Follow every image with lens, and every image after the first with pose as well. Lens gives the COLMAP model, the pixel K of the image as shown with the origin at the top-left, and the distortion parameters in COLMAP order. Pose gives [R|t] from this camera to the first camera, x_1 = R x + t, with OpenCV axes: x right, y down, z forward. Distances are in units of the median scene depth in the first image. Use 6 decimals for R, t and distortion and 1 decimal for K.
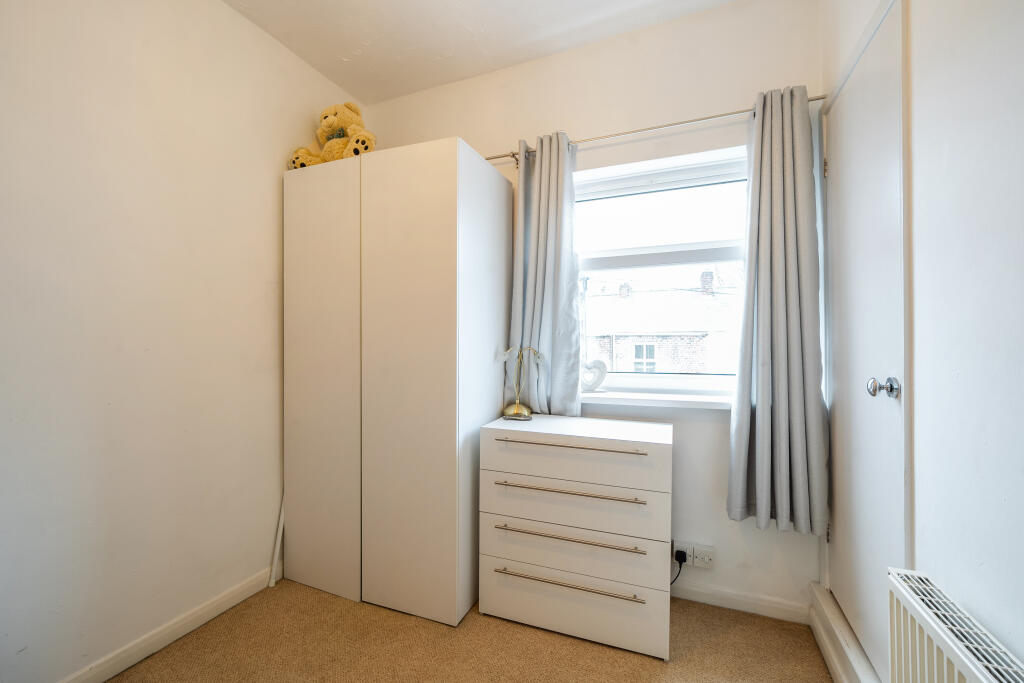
lens RADIAL K [[424.0, 0, 515.4], [0, 424.0, 340.4], [0, 0, 1]] dist [0.000117, -0.000025]
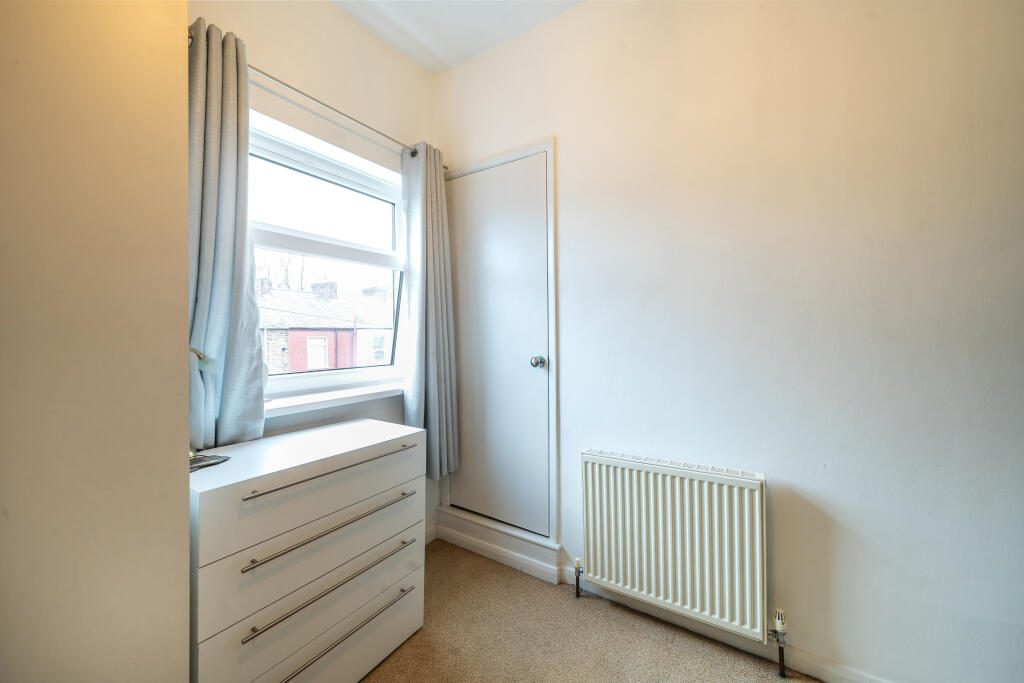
lens RADIAL K [[386.0, 0, 512.4], [0, 386.0, 334.6], [0, 0, 1]] dist [-0.000698, 0.000116]
pose [[0.192139, 0.000743, 0.981367, -0.436890], [-0.006121, 0.999981, 0.000441, -0.005674], [-0.981349, -0.006092, 0.192140, 0.434074]]
